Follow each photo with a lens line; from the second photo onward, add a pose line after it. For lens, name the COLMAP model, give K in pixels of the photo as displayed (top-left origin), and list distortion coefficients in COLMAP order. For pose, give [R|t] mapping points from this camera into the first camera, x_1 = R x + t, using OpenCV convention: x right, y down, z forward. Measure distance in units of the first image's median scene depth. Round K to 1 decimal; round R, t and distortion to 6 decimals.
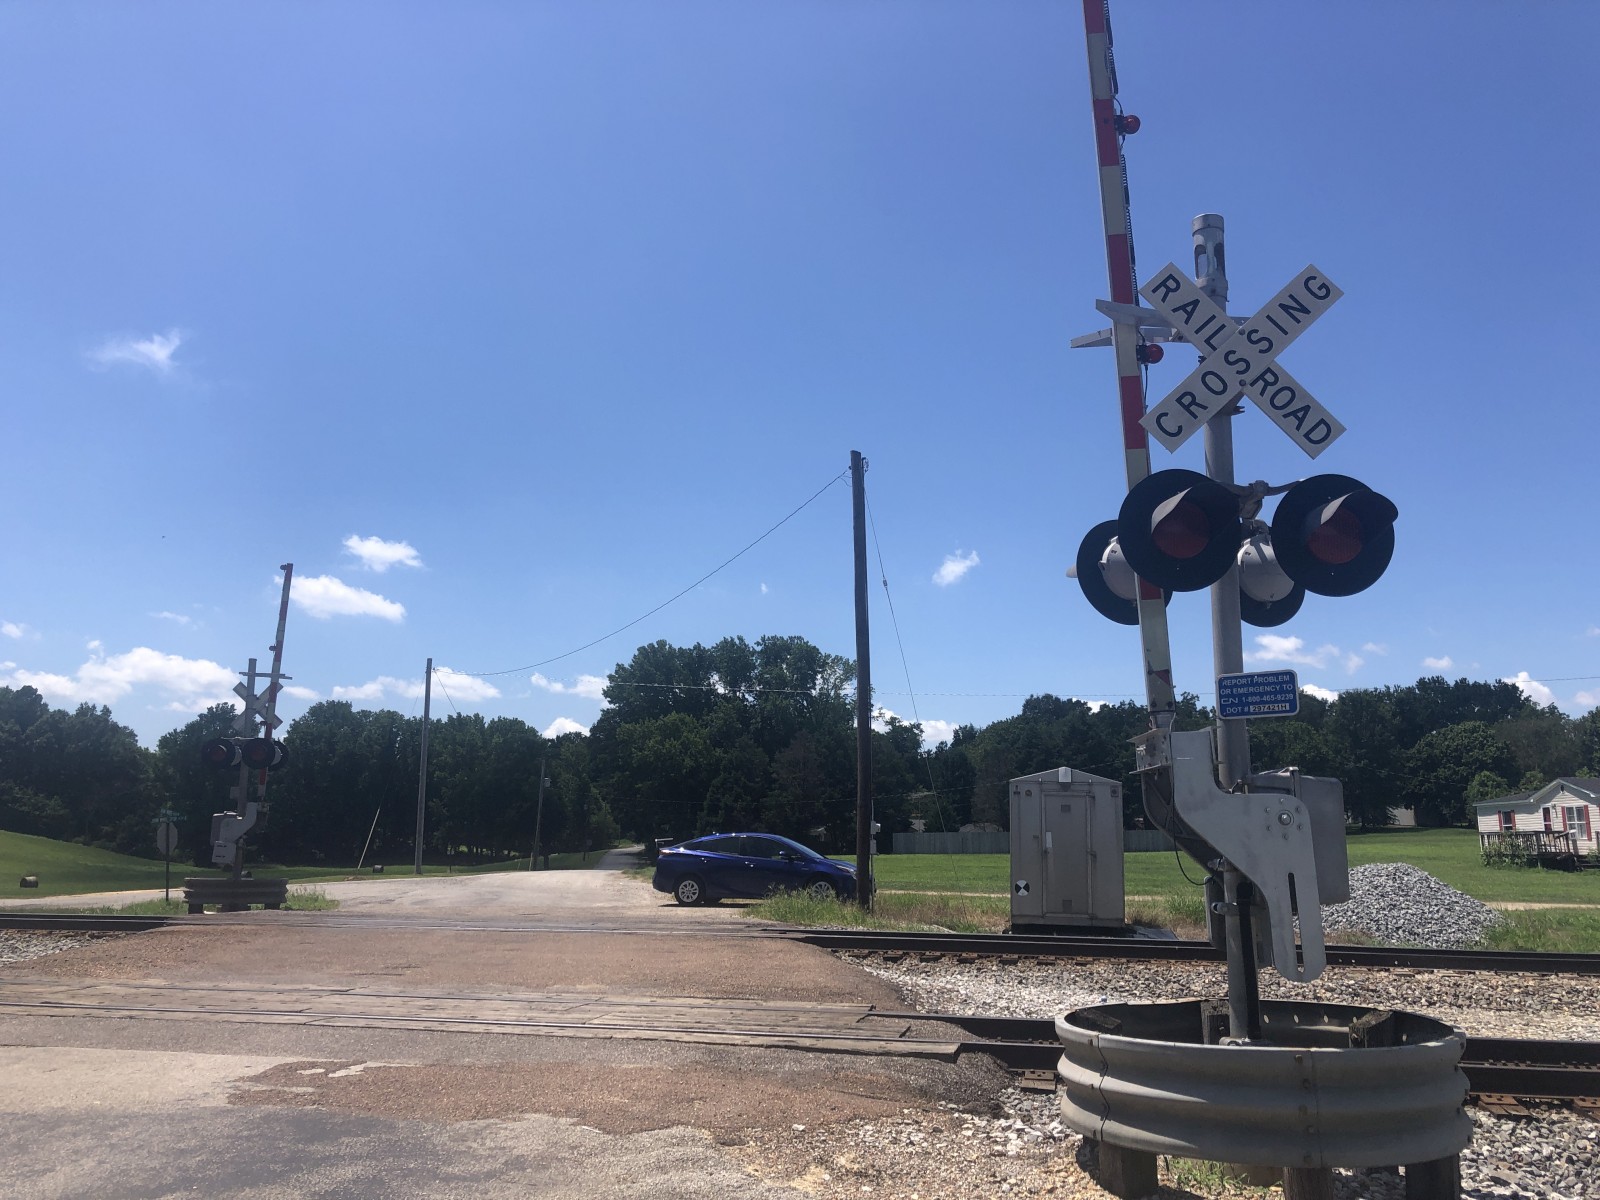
lens RADIAL K [[1309.2, 0, 793.3], [0, 1309.2, 574.1], [0, 0, 1]] dist [0.039430, -0.057646]
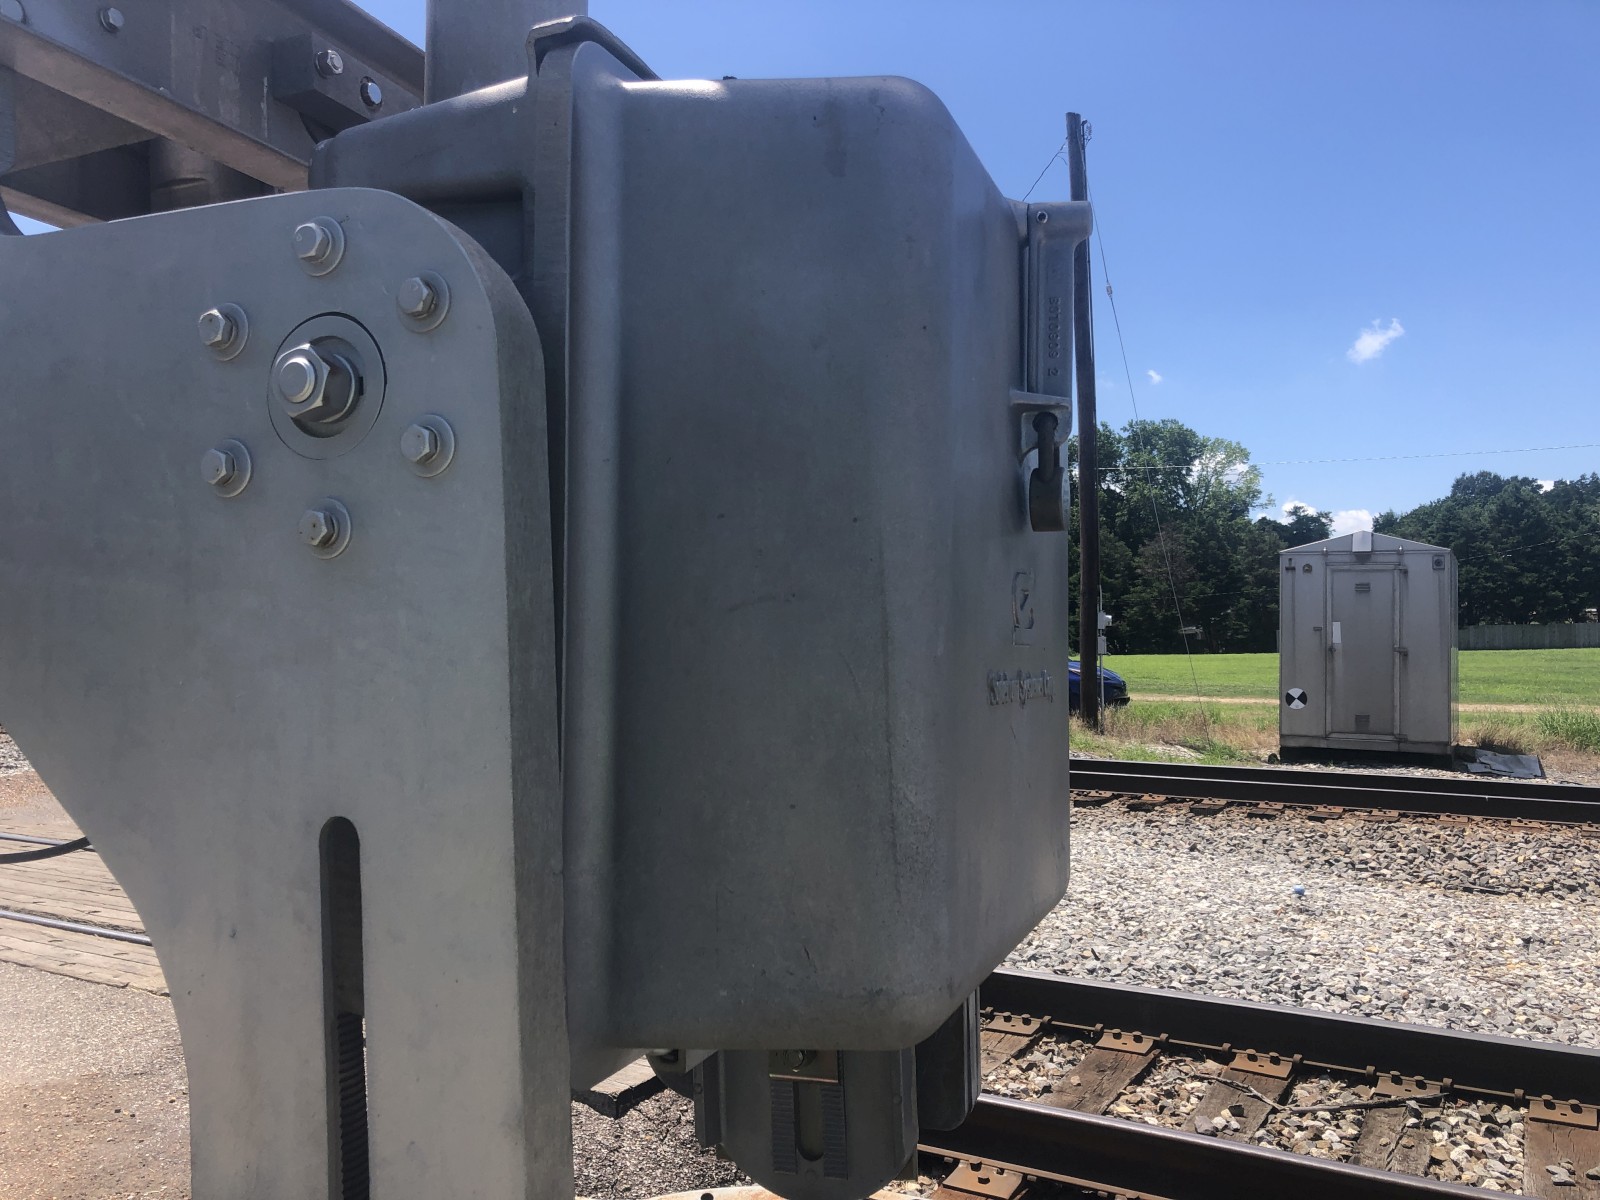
lens RADIAL K [[1309.2, 0, 792.7], [0, 1309.2, 587.0], [0, 0, 1]] dist [0.039430, -0.057646]
pose [[0.955025, -0.019686, -0.295870, 0.116087], [0.066510, 0.986592, 0.149038, 0.049179], [0.288969, -0.162013, 0.943530, 0.232789]]
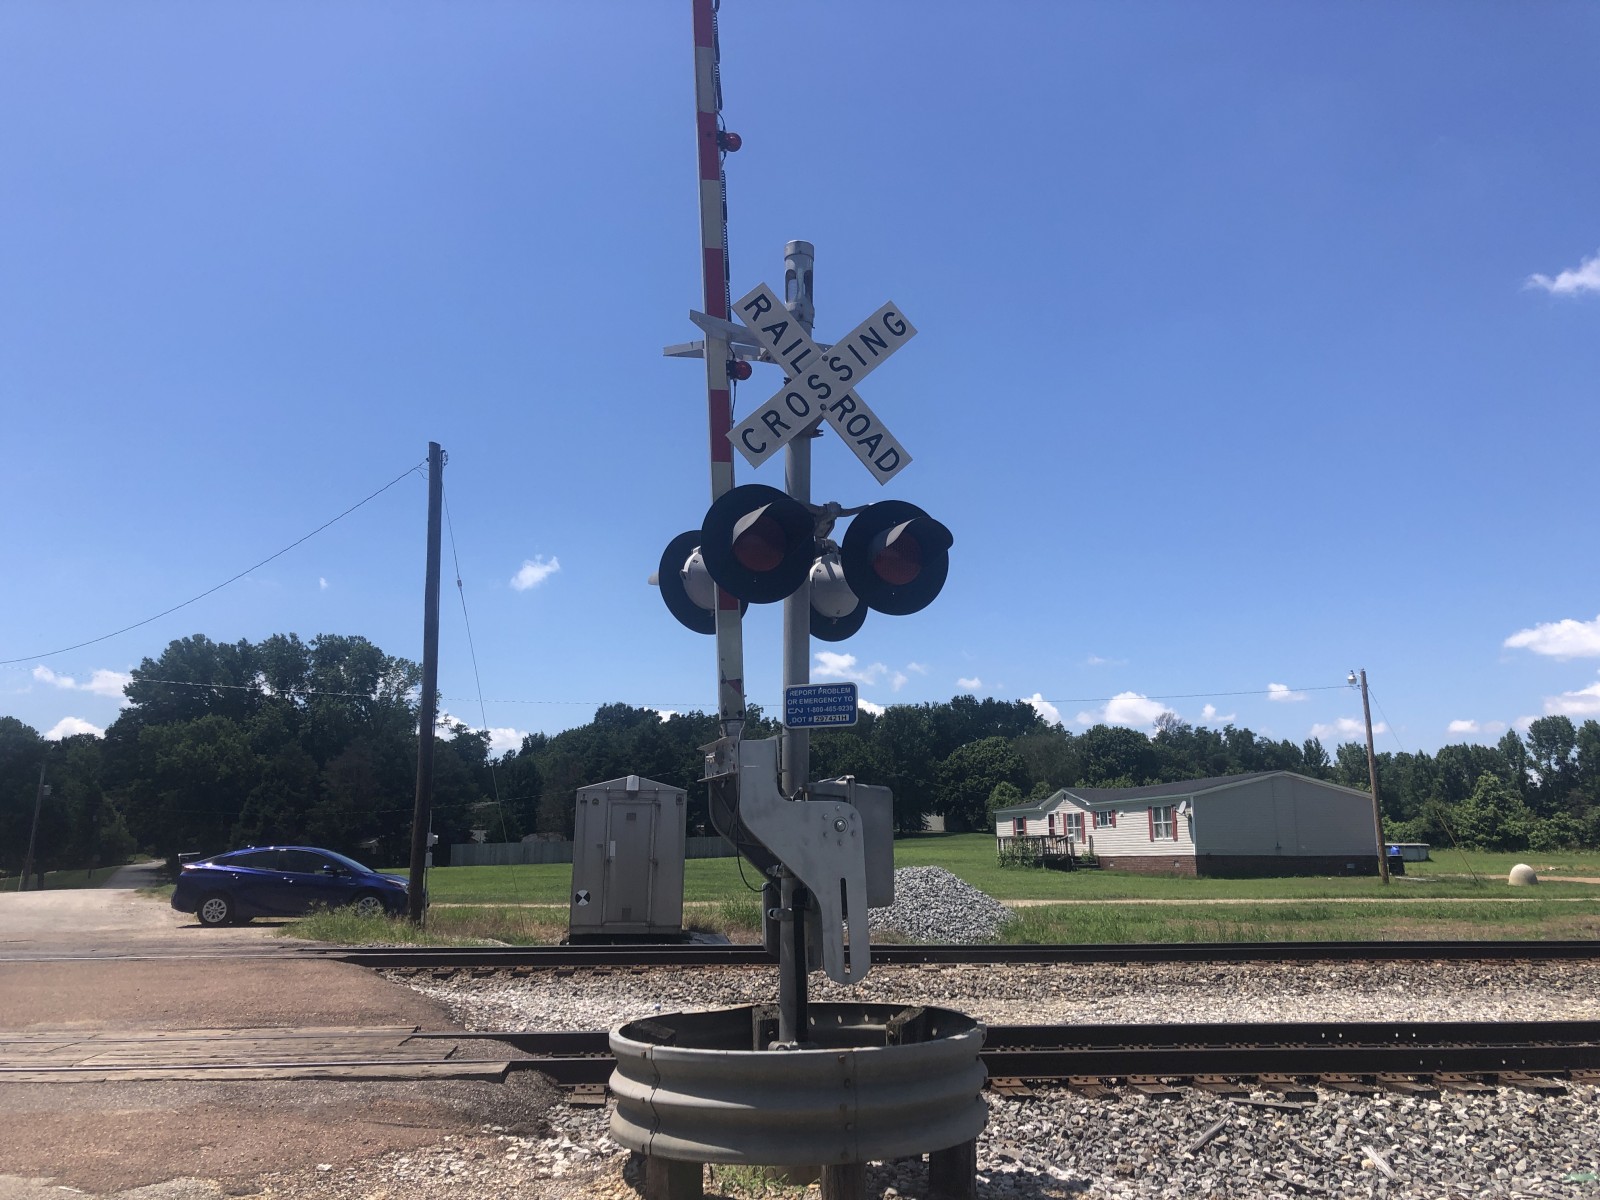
lens RADIAL K [[1309.2, 0, 807.5], [0, 1309.2, 578.9], [0, 0, 1]] dist [0.039430, -0.057646]
pose [[0.944725, 0.055632, 0.323109, 0.001029], [-0.054603, 0.998433, -0.012255, 0.001787], [-0.323284, -0.006065, 0.946282, 0.009811]]
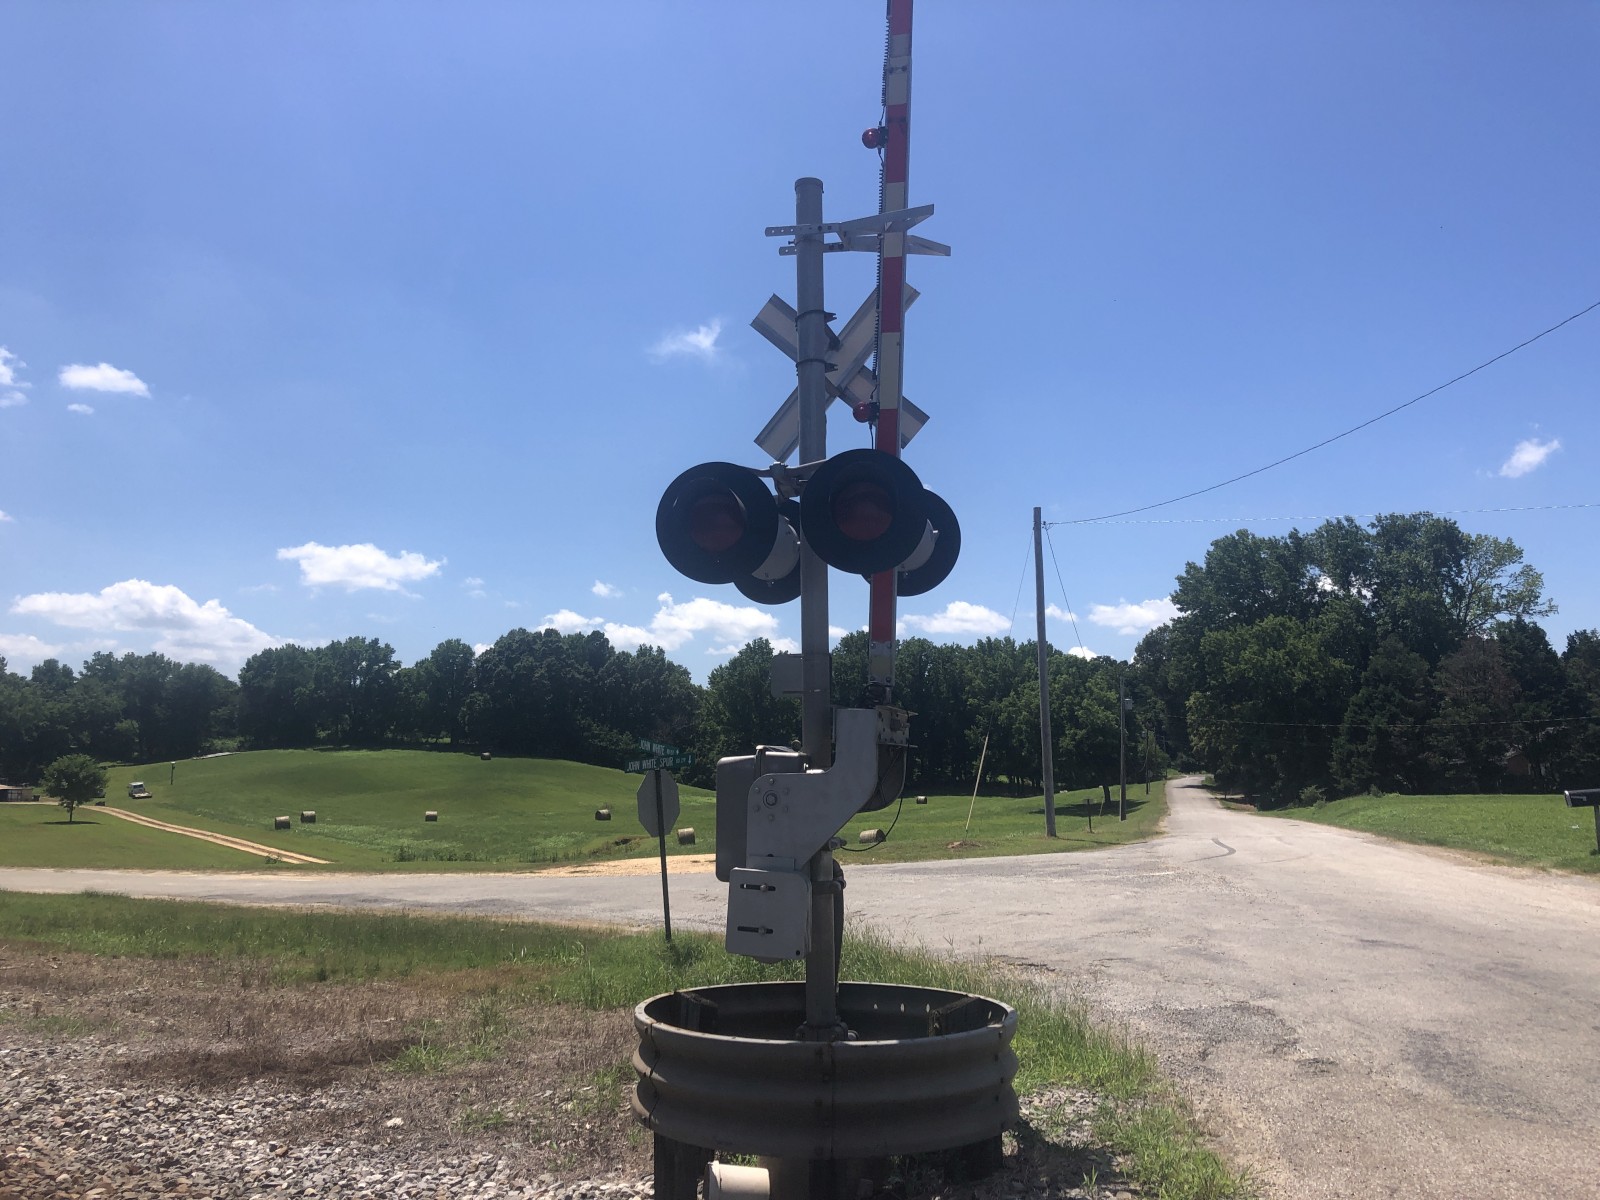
lens RADIAL K [[1309.2, 0, 823.7], [0, 1309.2, 560.8], [0, 0, 1]] dist [0.039430, -0.057646]
pose [[0.935125, -0.061608, -0.348920, -0.336103], [0.076677, 0.996619, 0.029527, 0.140810], [0.345921, -0.054365, 0.936687, 0.784983]]
